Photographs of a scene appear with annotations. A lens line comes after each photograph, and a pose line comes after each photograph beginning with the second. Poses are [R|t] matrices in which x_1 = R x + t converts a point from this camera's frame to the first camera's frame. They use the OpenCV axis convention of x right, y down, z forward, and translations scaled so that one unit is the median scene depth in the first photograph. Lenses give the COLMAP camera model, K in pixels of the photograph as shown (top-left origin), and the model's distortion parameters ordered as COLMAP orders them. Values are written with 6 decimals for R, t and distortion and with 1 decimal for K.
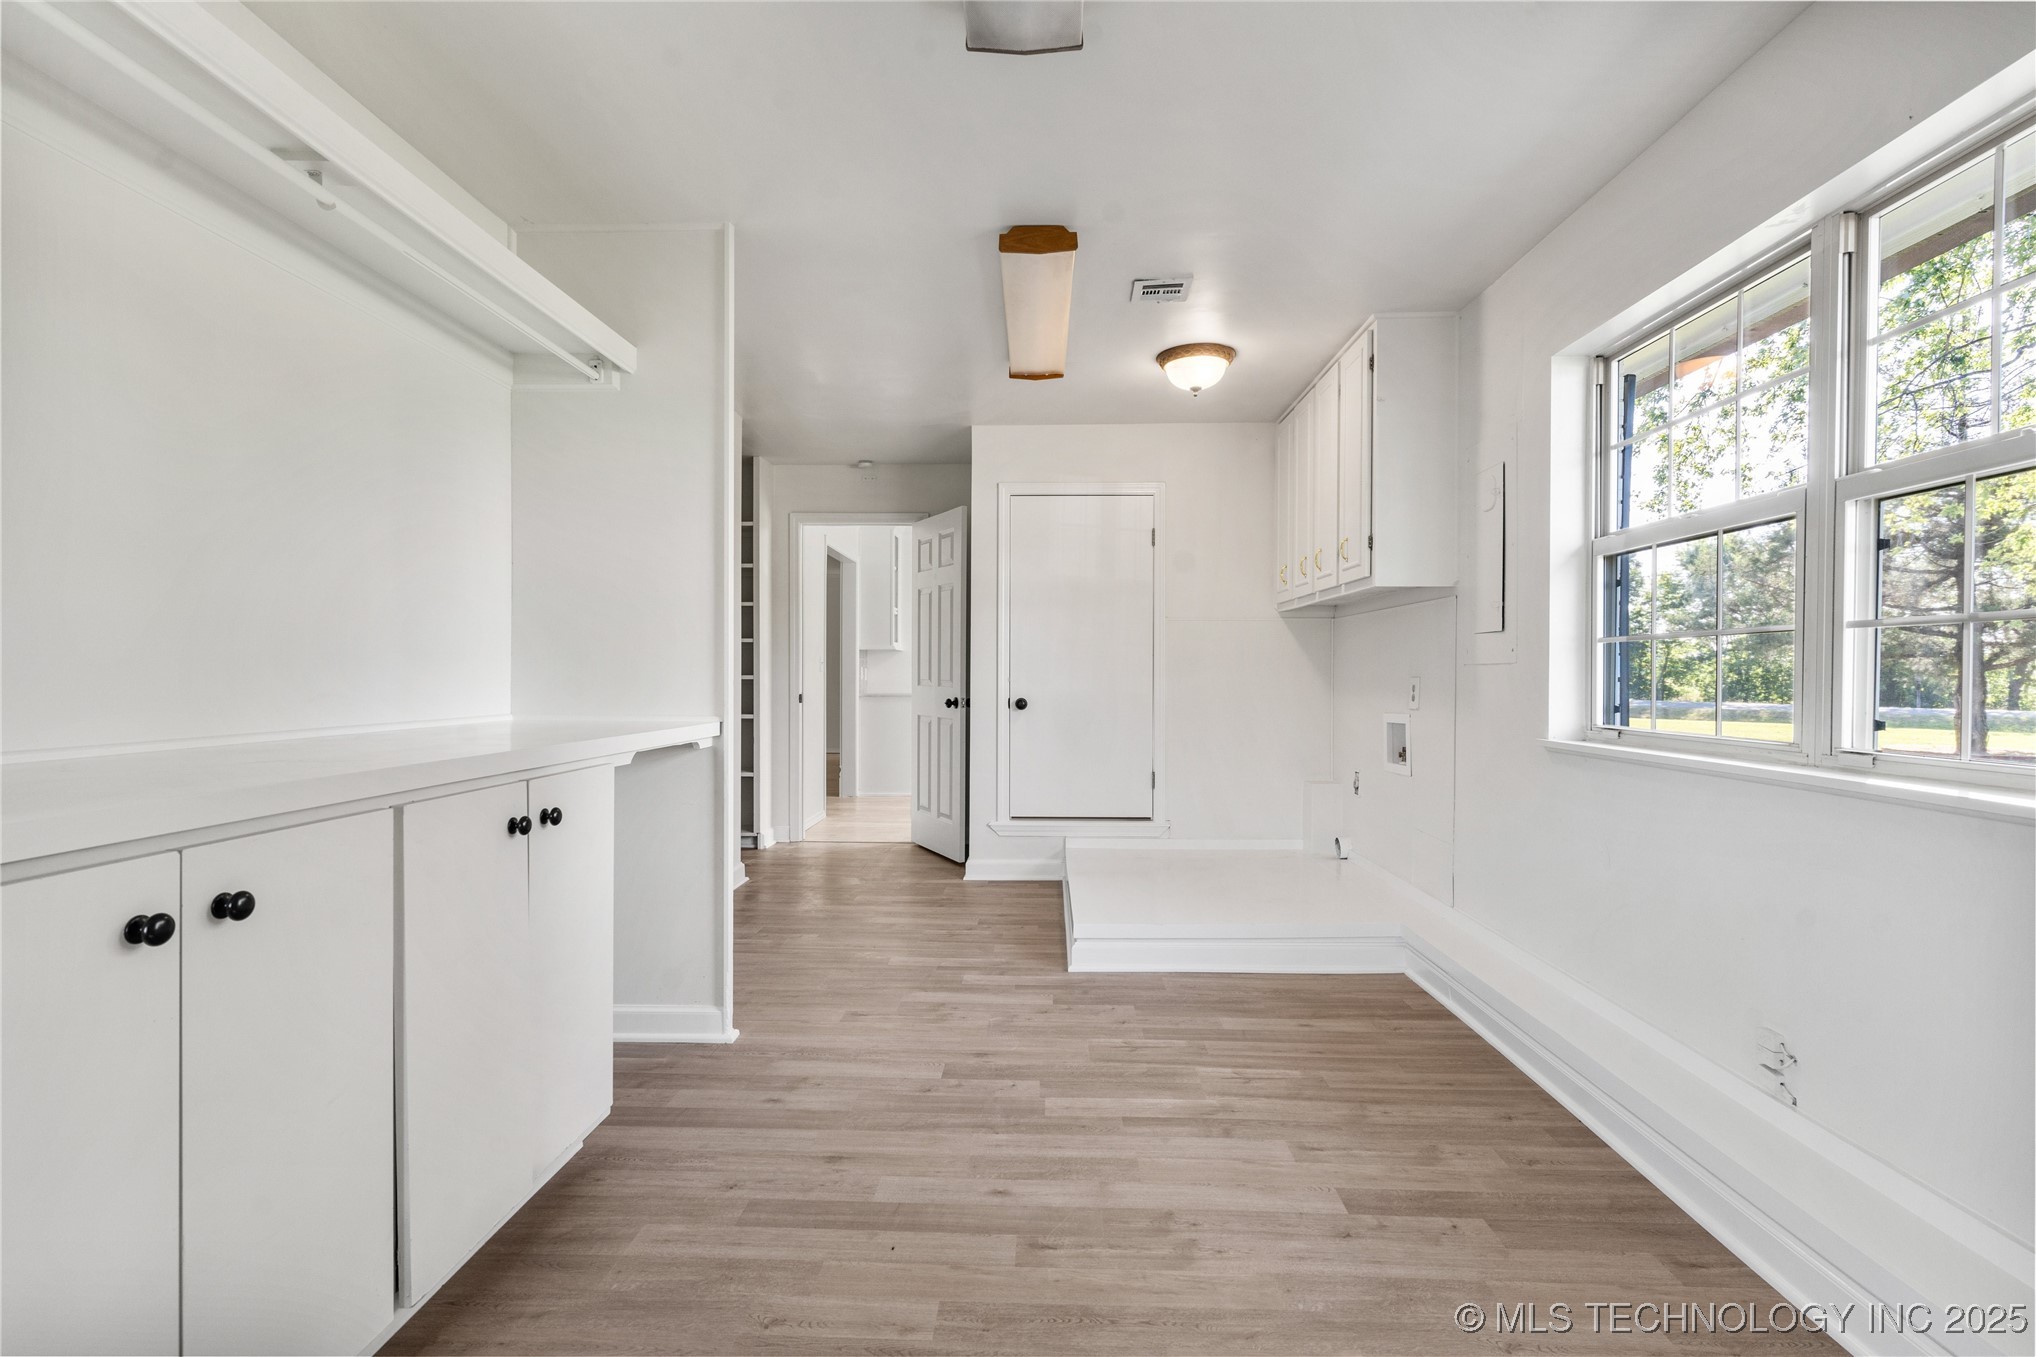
lens RADIAL K [[966.2, 0, 1018.0], [0, 966.2, 678.5], [0, 0, 1]] dist [0.002812, 0.000647]
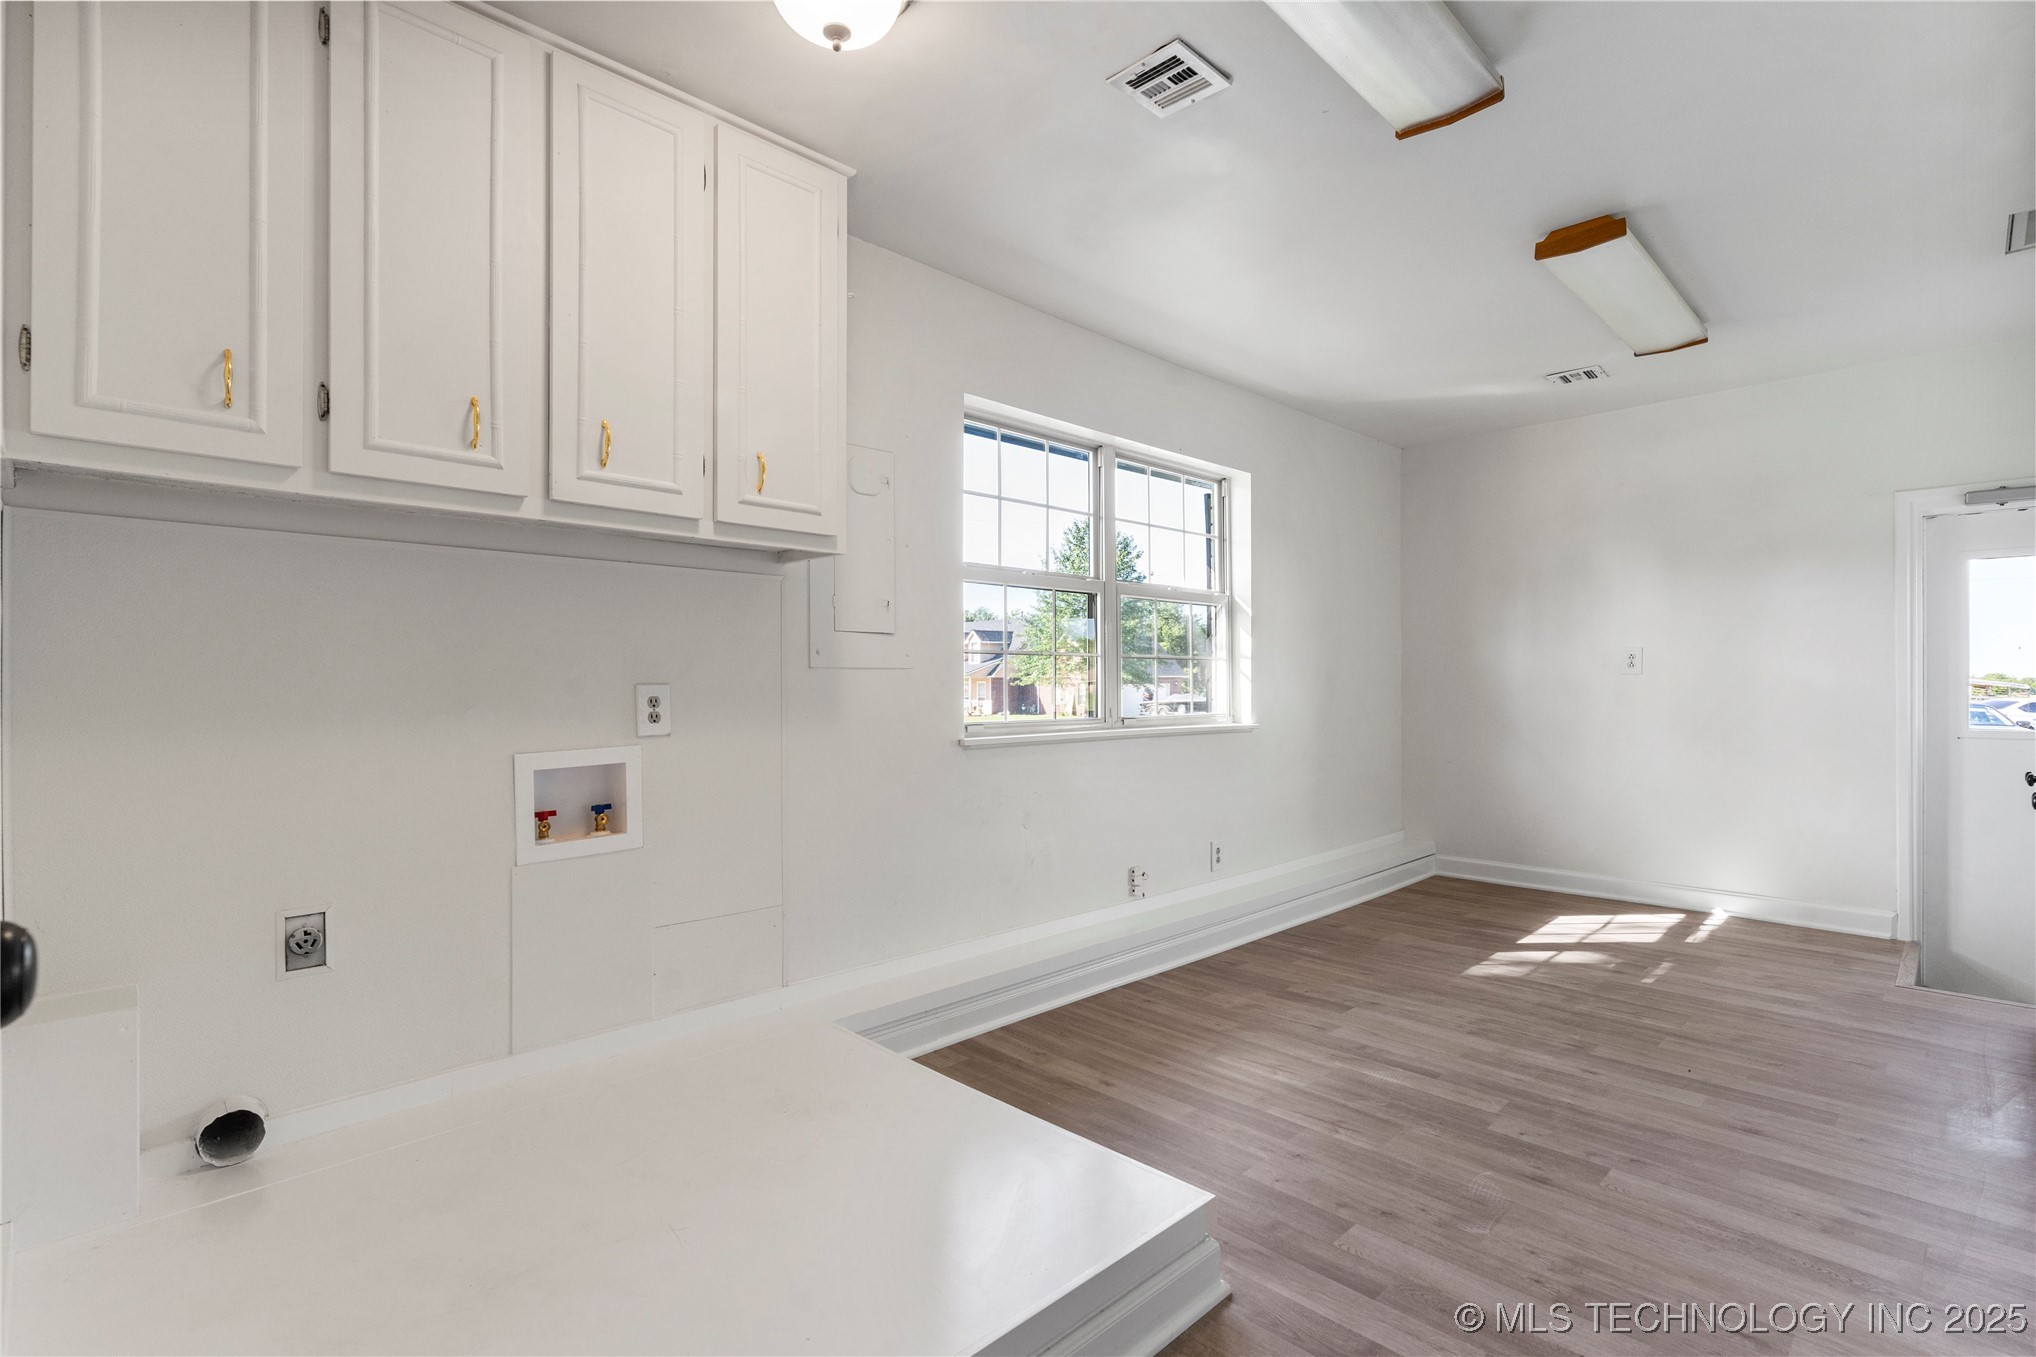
lens RADIAL K [[966.2, 0, 1018.0], [0, 966.2, 678.5], [0, 0, 1]] dist [0.002812, 0.000647]
pose [[-0.728249, 0.001472, 0.685312, -0.308075], [0.002706, 0.999996, 0.000727, -0.008508], [-0.685308, 0.002384, -0.728250, 2.160460]]
